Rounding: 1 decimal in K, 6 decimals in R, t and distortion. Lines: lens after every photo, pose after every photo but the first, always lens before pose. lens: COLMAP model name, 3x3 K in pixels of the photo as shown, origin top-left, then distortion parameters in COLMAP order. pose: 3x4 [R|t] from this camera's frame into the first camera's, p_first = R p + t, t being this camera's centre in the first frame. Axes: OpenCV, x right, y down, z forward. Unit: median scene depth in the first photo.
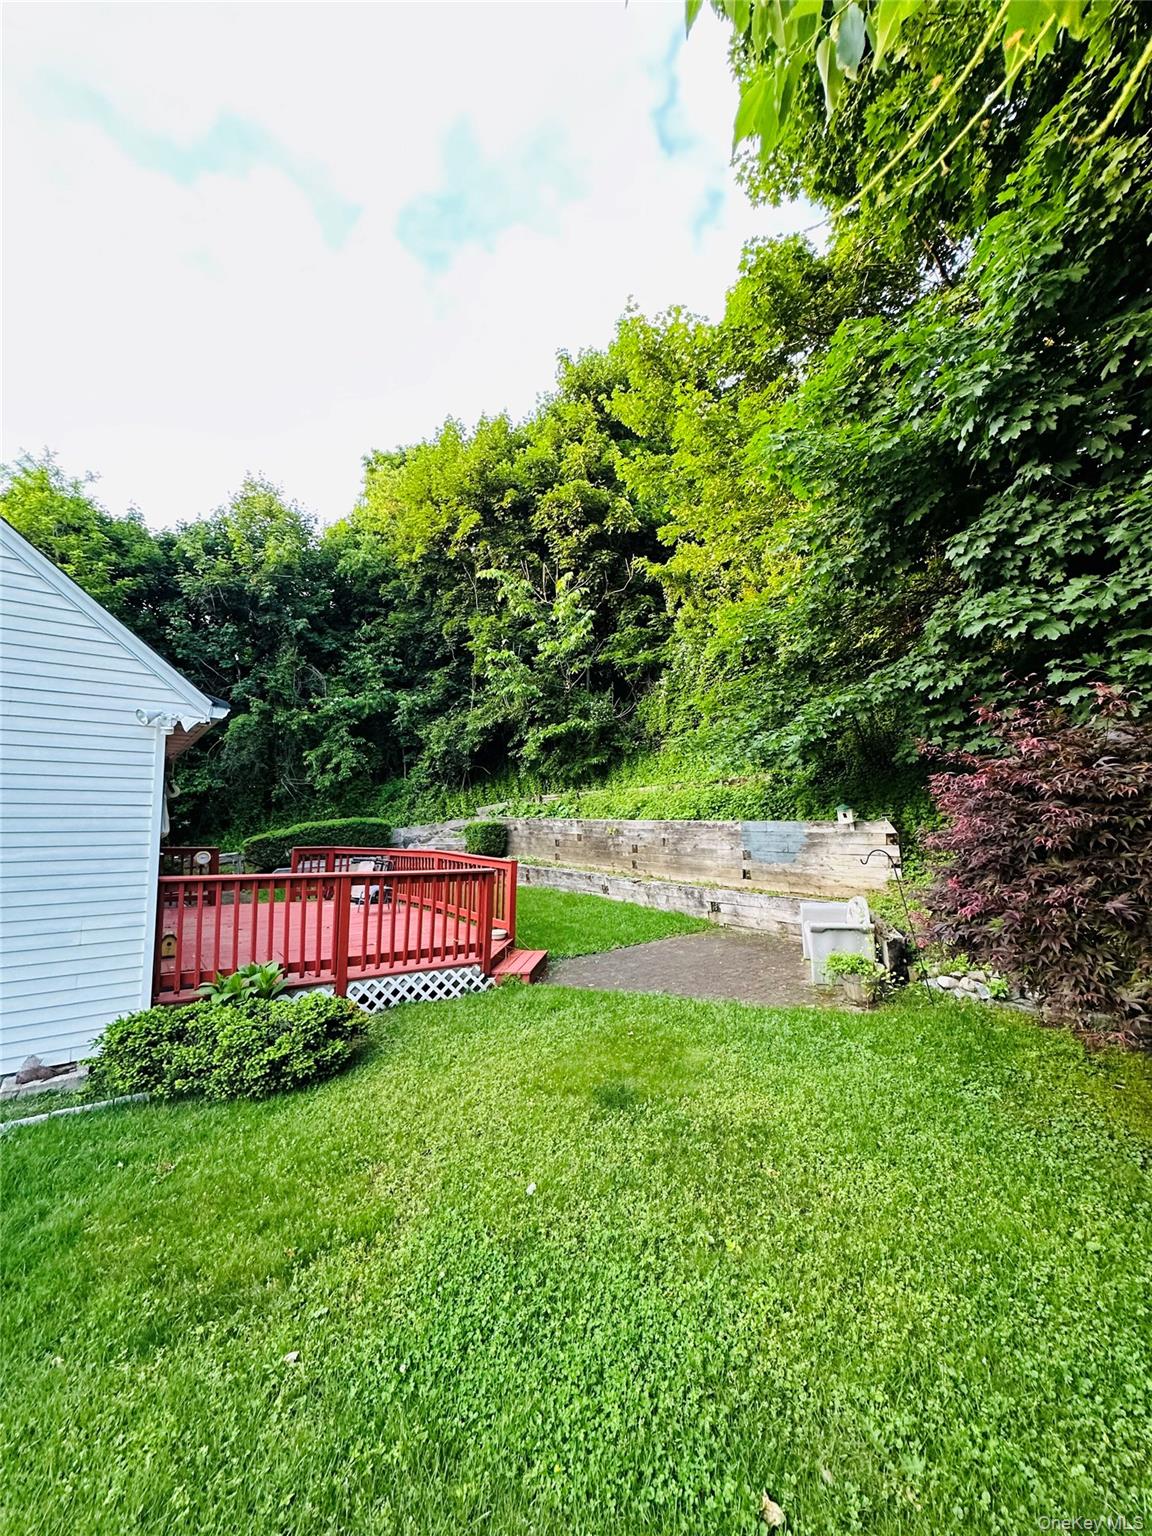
lens RADIAL K [[609.0, 0, 576.0], [0, 609.0, 768.0], [0, 0, 1]] dist [-0.000958, -0.000165]
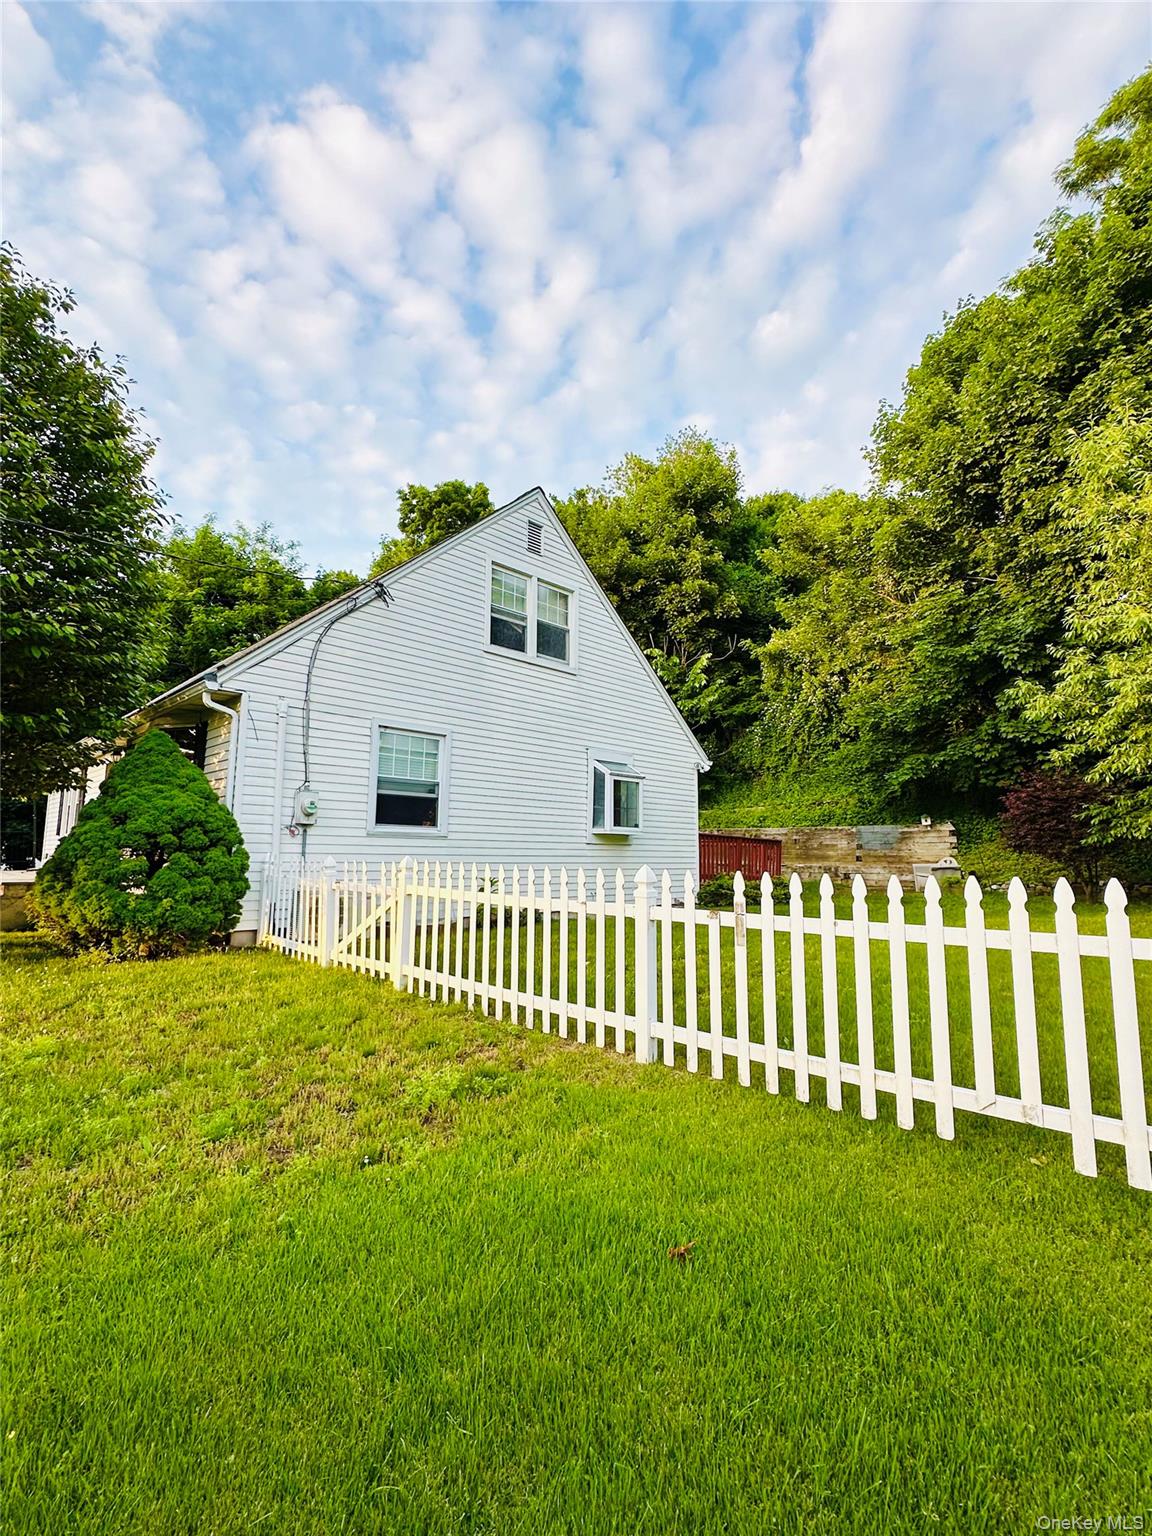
lens RADIAL K [[717.5, 0, 576.0], [0, 717.5, 768.0], [0, 0, 1]] dist [0.001753, 0.000097]
pose [[0.991835, 0.023461, 0.125350, -0.626226], [-0.018174, 0.998903, -0.043152, 0.024601], [-0.126225, 0.040521, 0.991174, -0.716937]]
